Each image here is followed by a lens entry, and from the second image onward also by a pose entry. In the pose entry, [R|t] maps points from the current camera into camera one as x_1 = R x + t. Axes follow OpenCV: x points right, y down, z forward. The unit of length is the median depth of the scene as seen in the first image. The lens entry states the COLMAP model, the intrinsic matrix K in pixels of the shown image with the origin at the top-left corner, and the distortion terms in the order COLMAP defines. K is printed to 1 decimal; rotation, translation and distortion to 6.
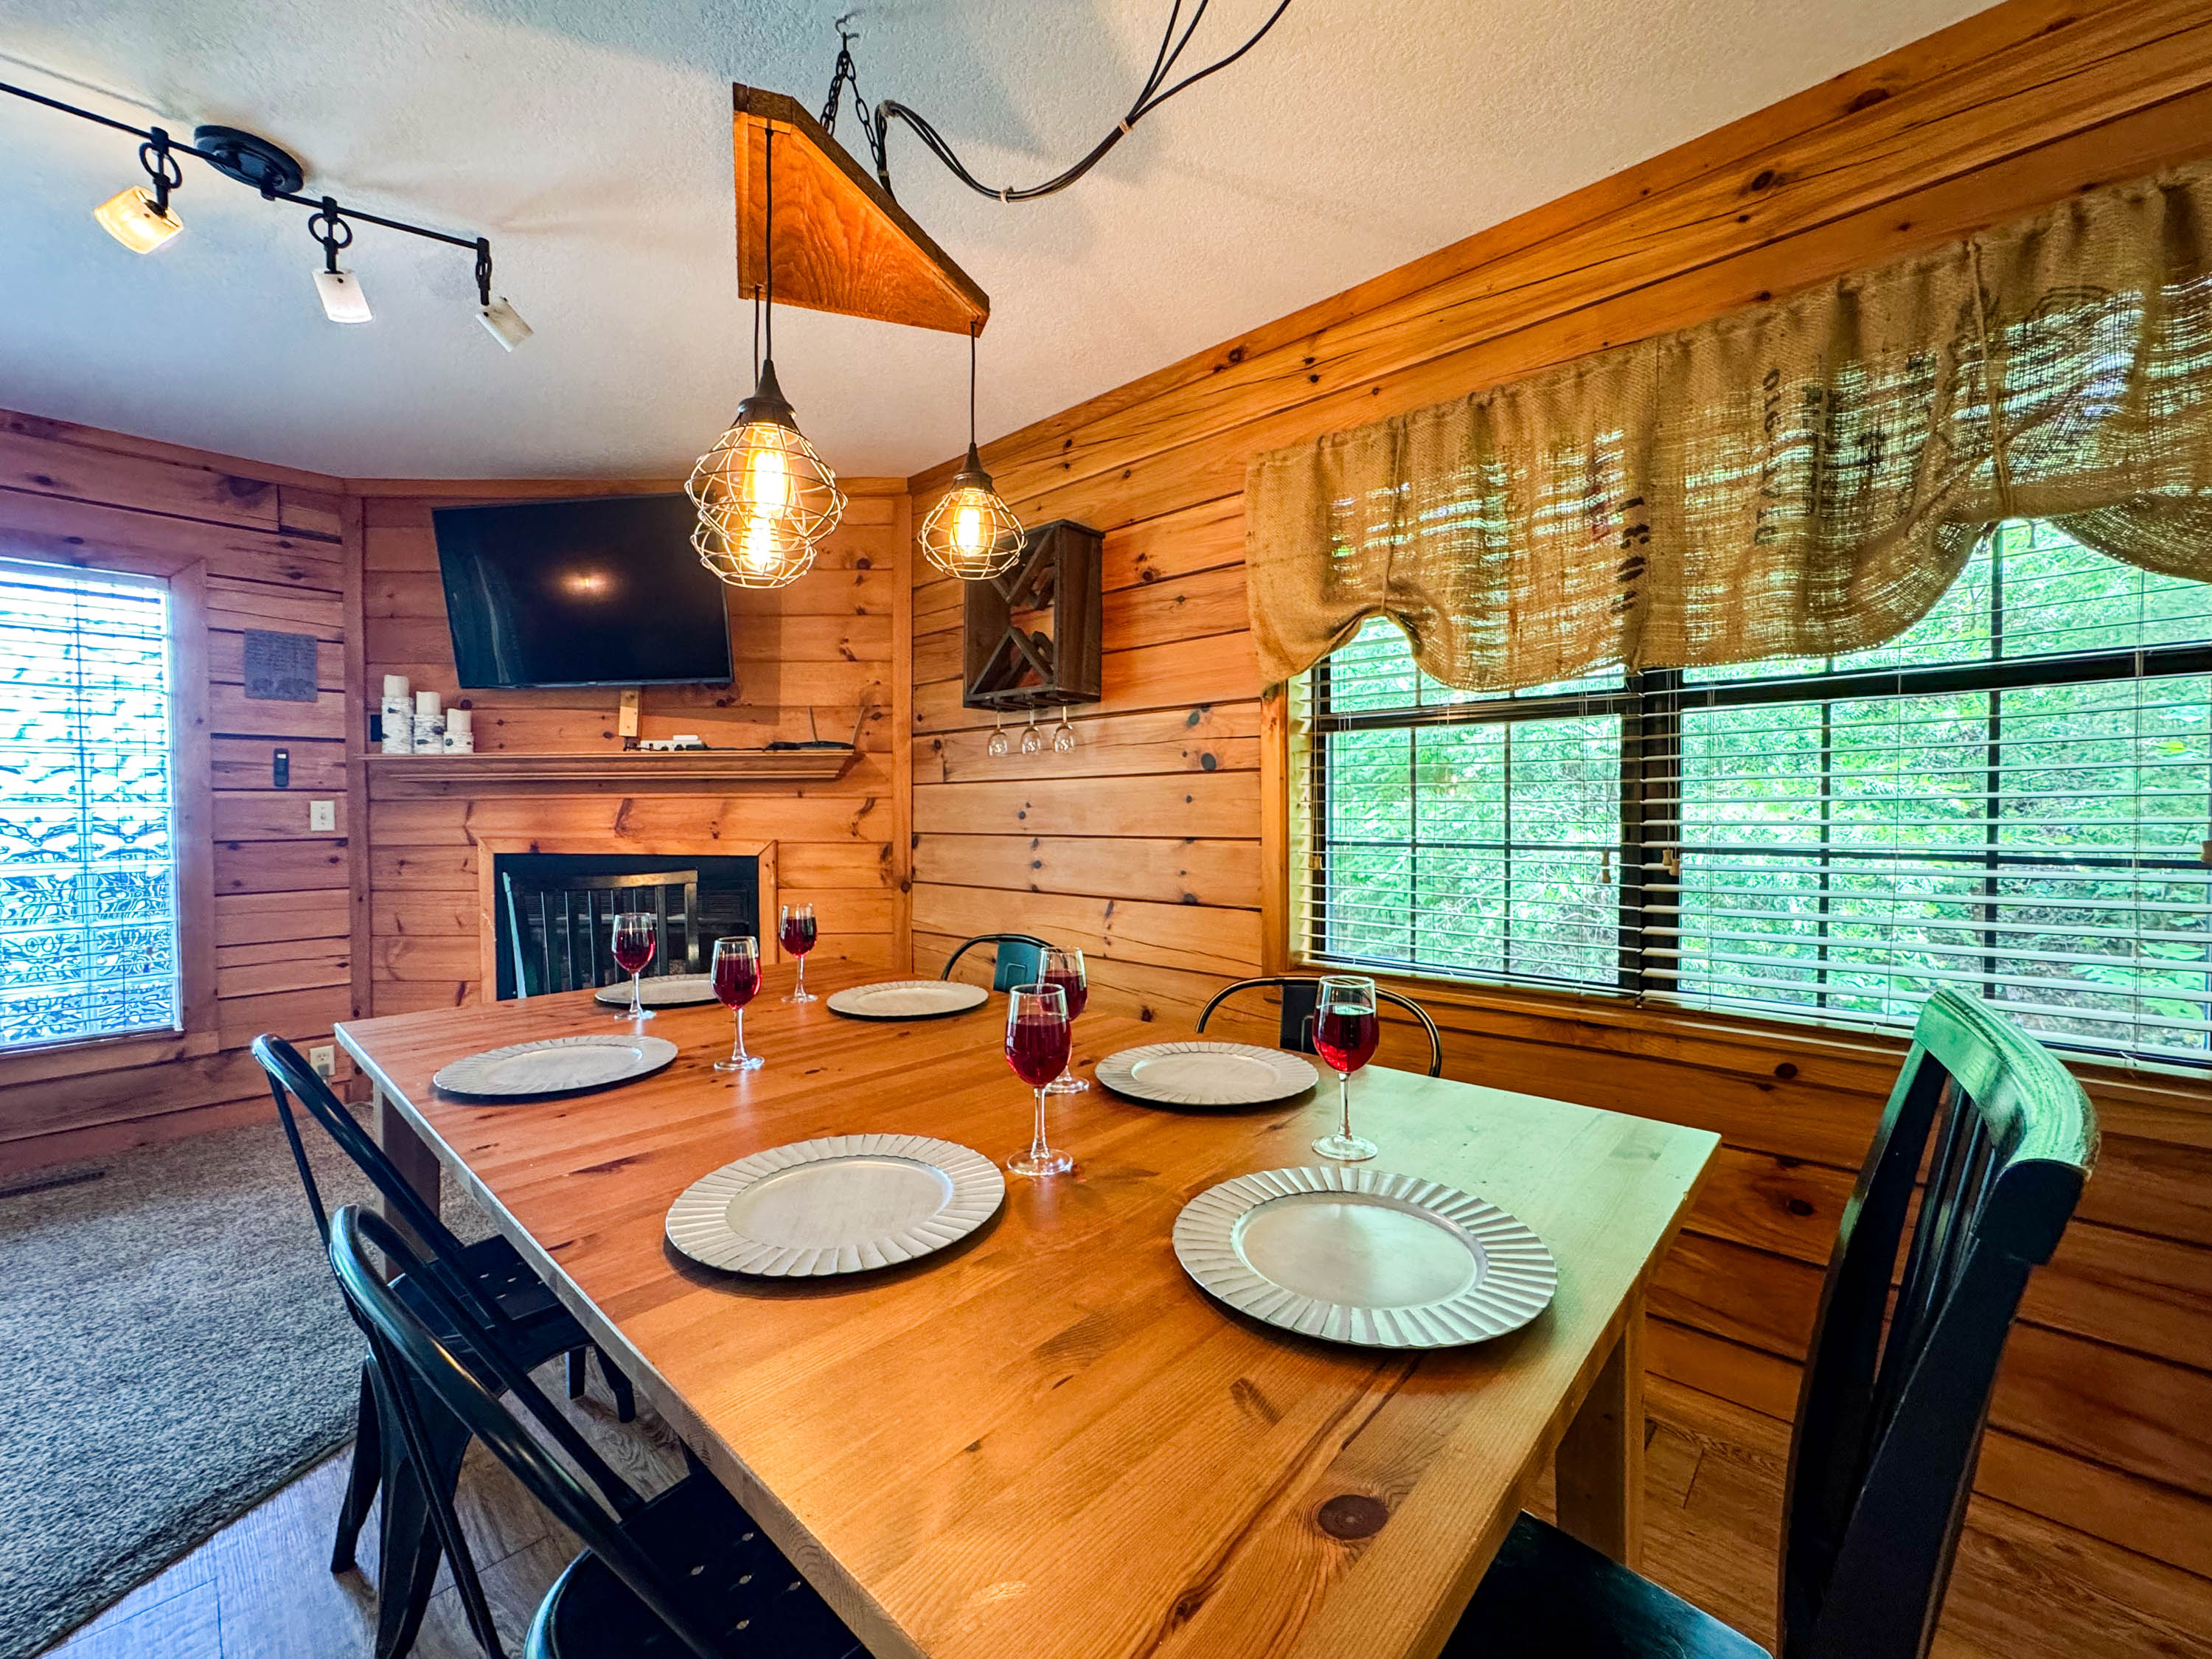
lens RADIAL K [[907.9, 0, 1105.2], [0, 907.9, 821.8], [0, 0, 1]] dist [-0.042496, 0.019054]
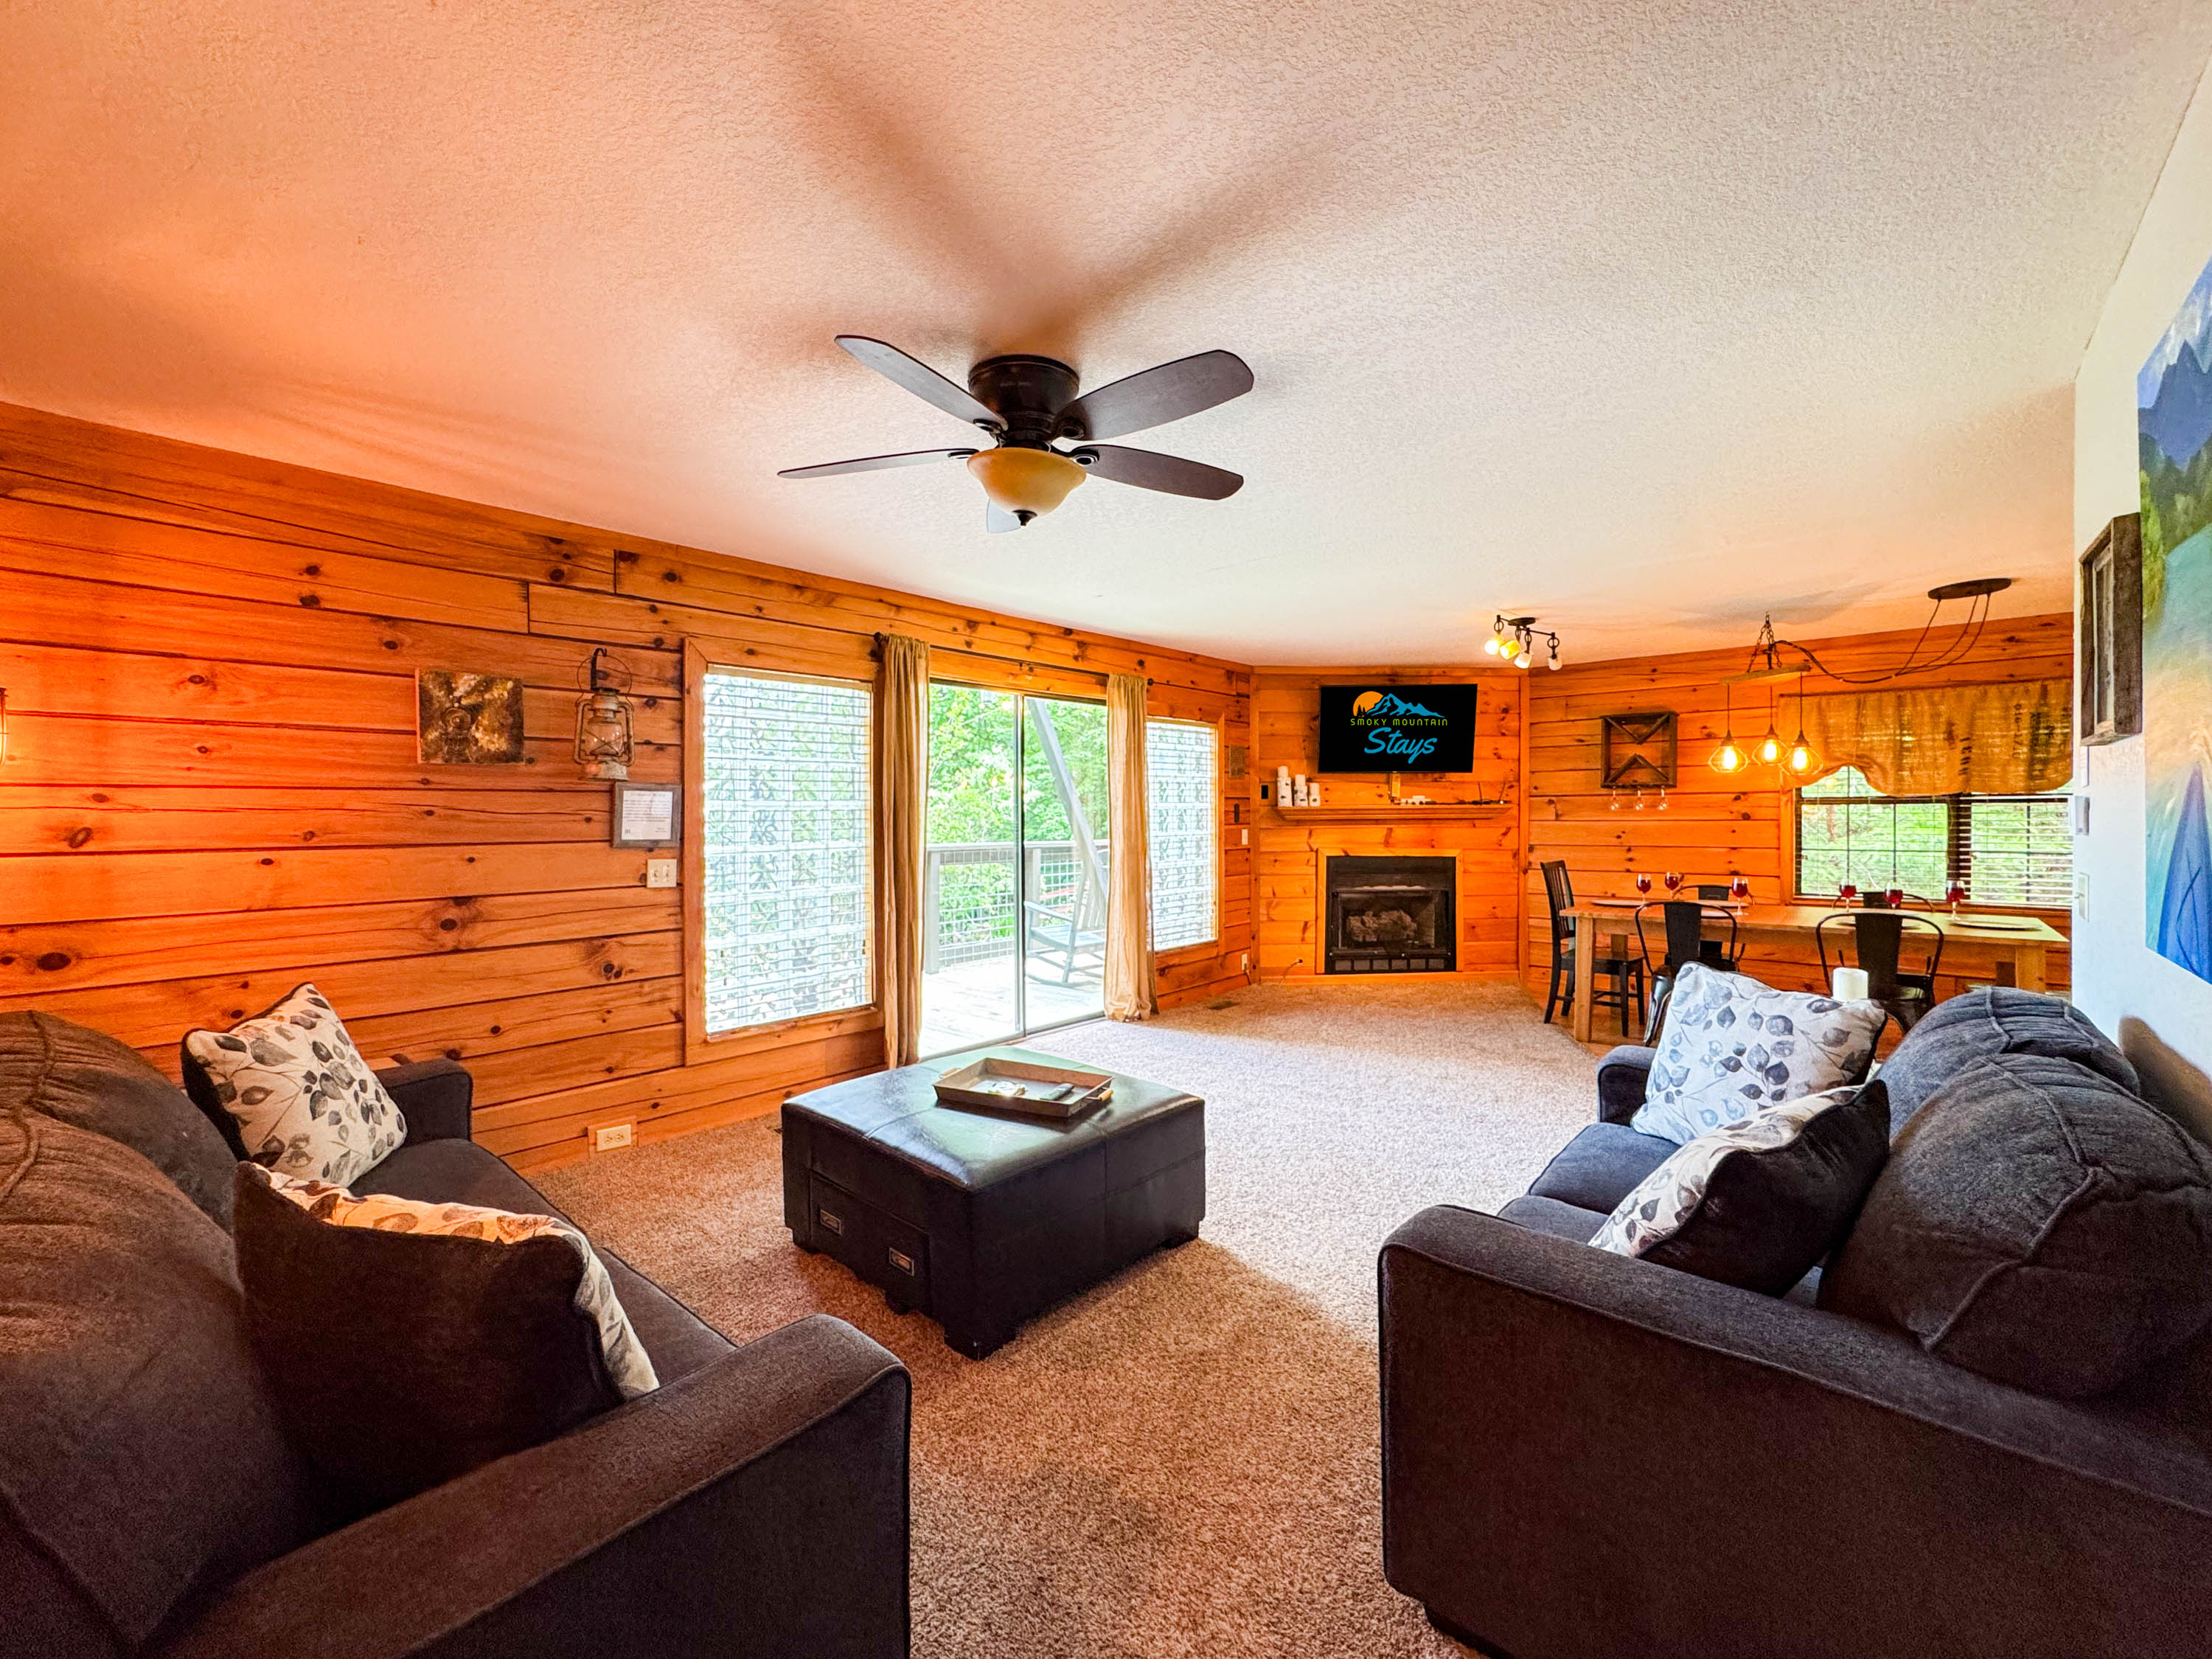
lens RADIAL K [[907.9, 0, 1105.2], [0, 907.9, 821.8], [0, 0, 1]] dist [-0.042496, 0.019054]
pose [[0.999732, -0.000835, 0.023137, -1.613851], [0.000955, 0.999986, -0.005163, -0.039199], [-0.023132, 0.005184, 0.999719, -1.310464]]
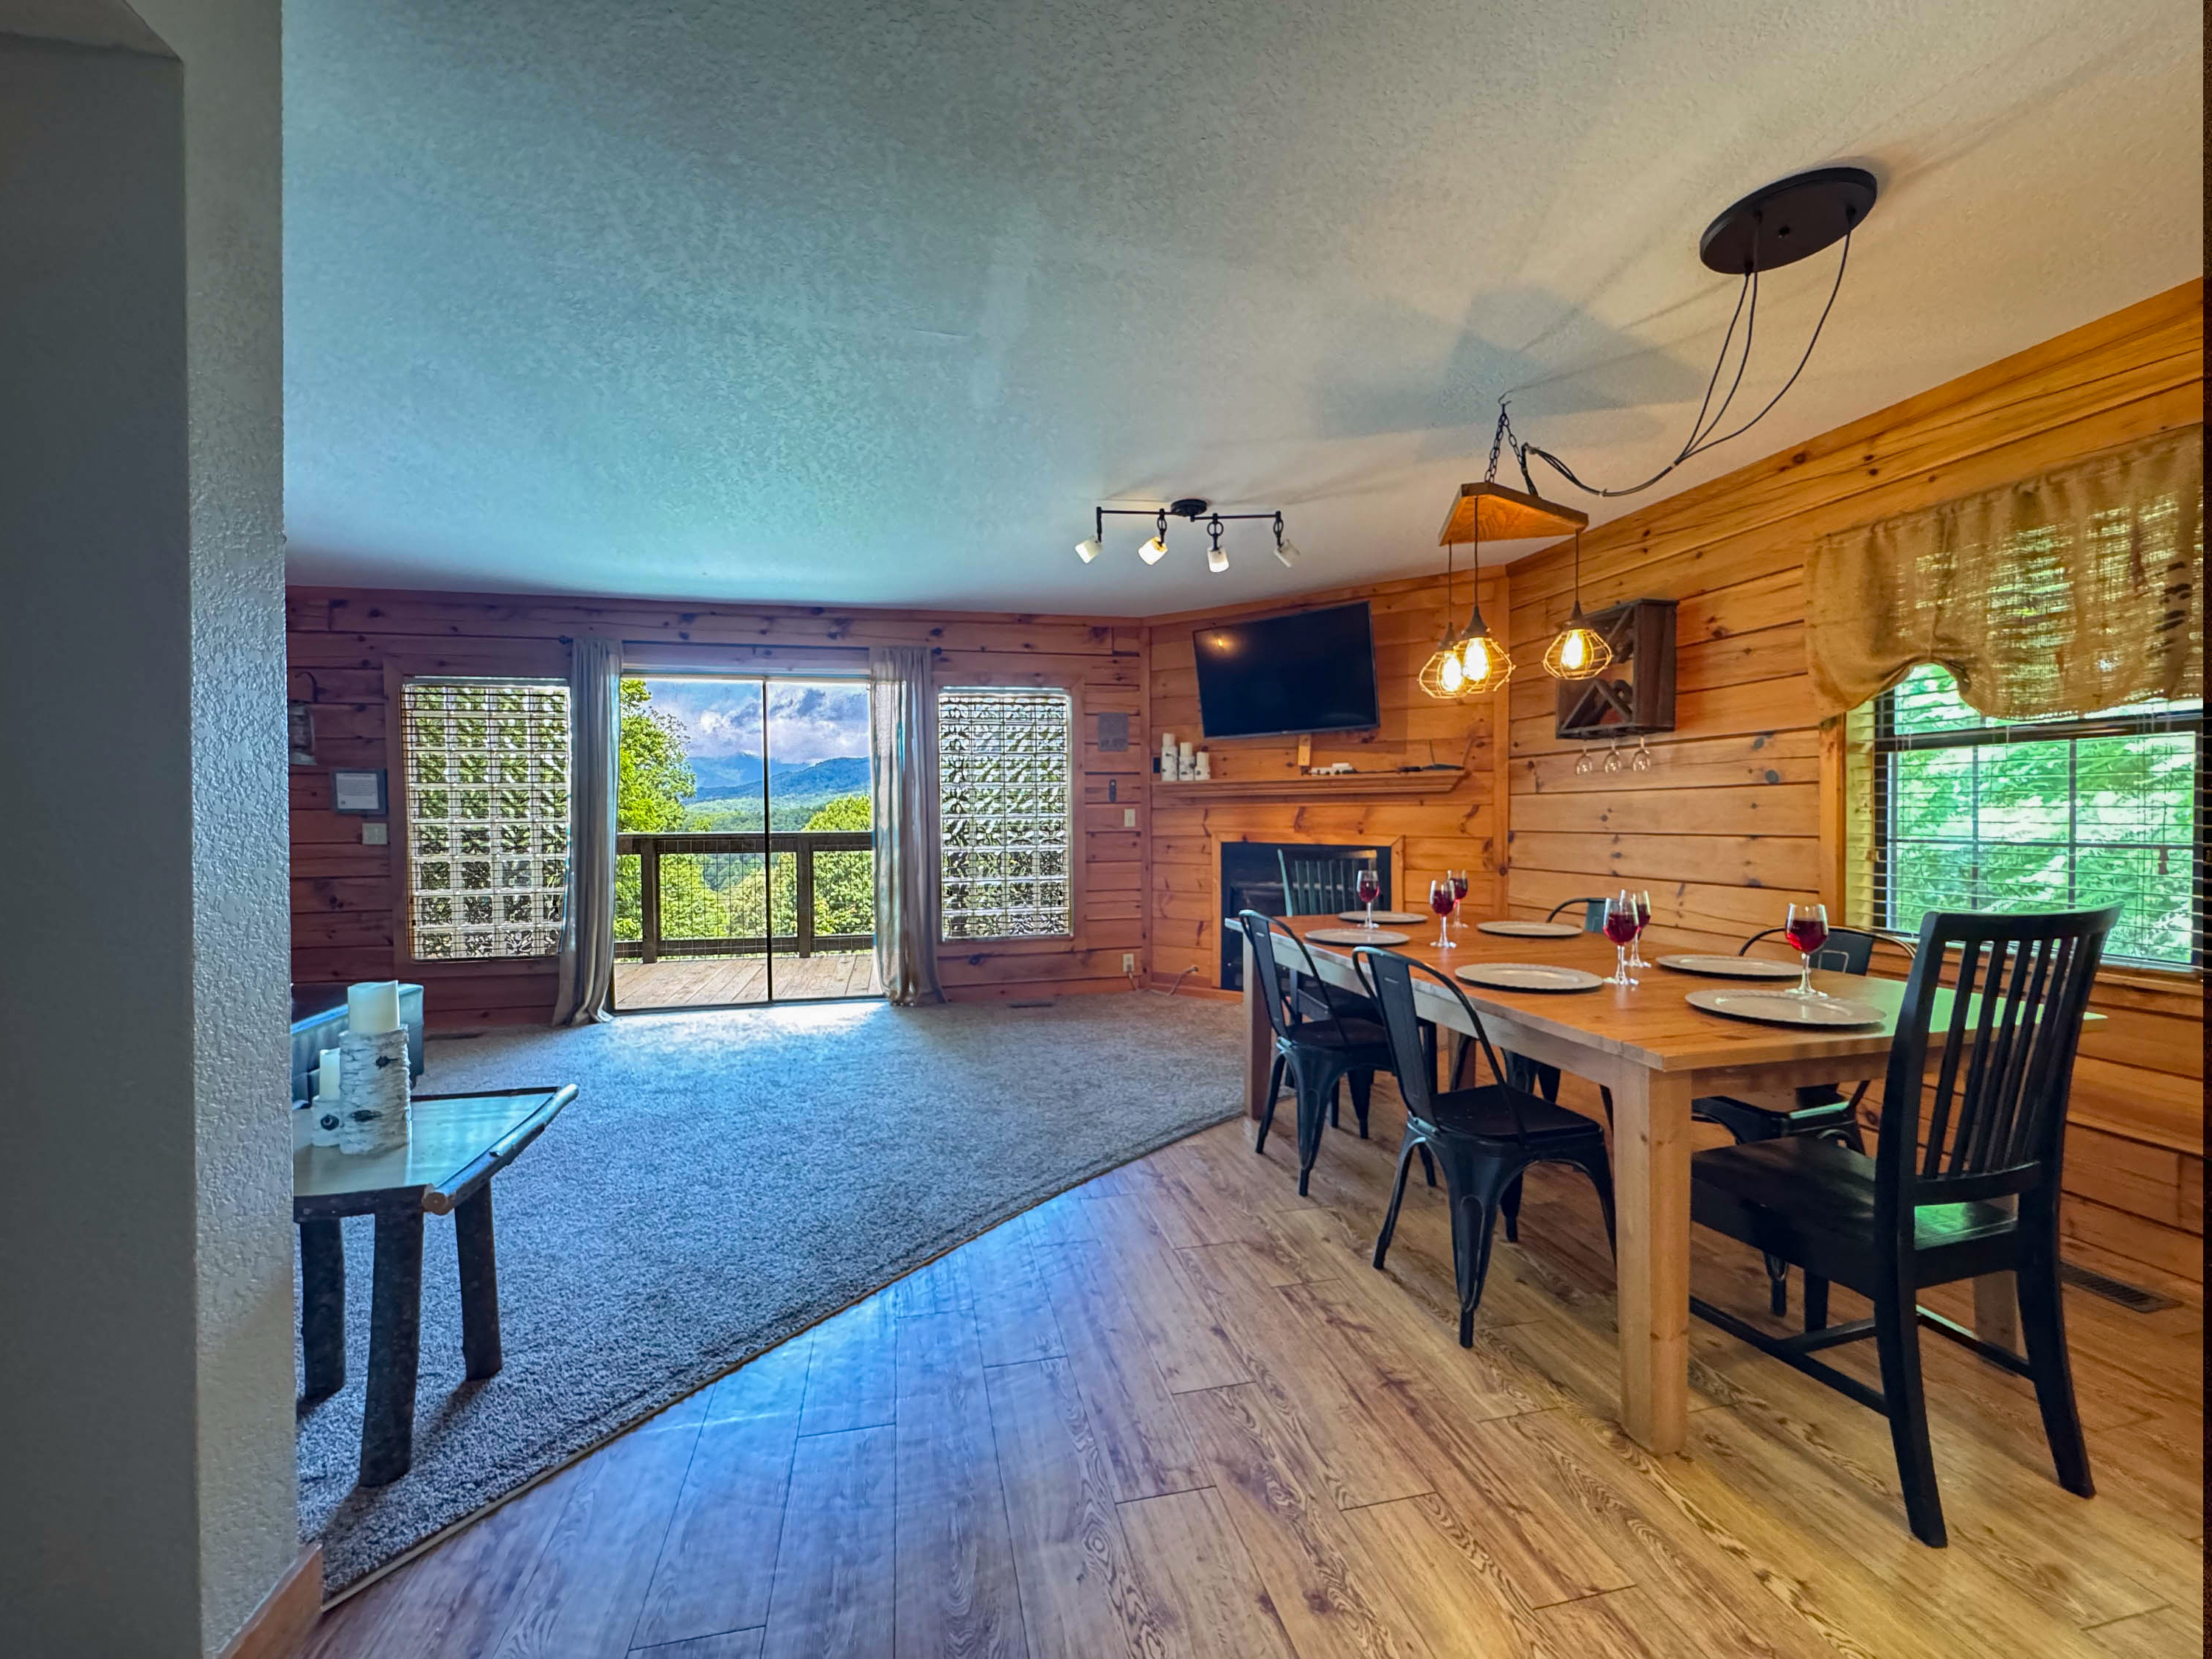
lens RADIAL K [[890.0, 0, 1092.6], [0, 890.0, 827.0], [0, 0, 1]] dist [-0.004089, -0.000353]
pose [[0.822534, 0.006002, -0.568685, 0.036796], [-0.004054, 0.999981, 0.004690, 0.003304], [0.568702, -0.001552, 0.822542, -0.572469]]
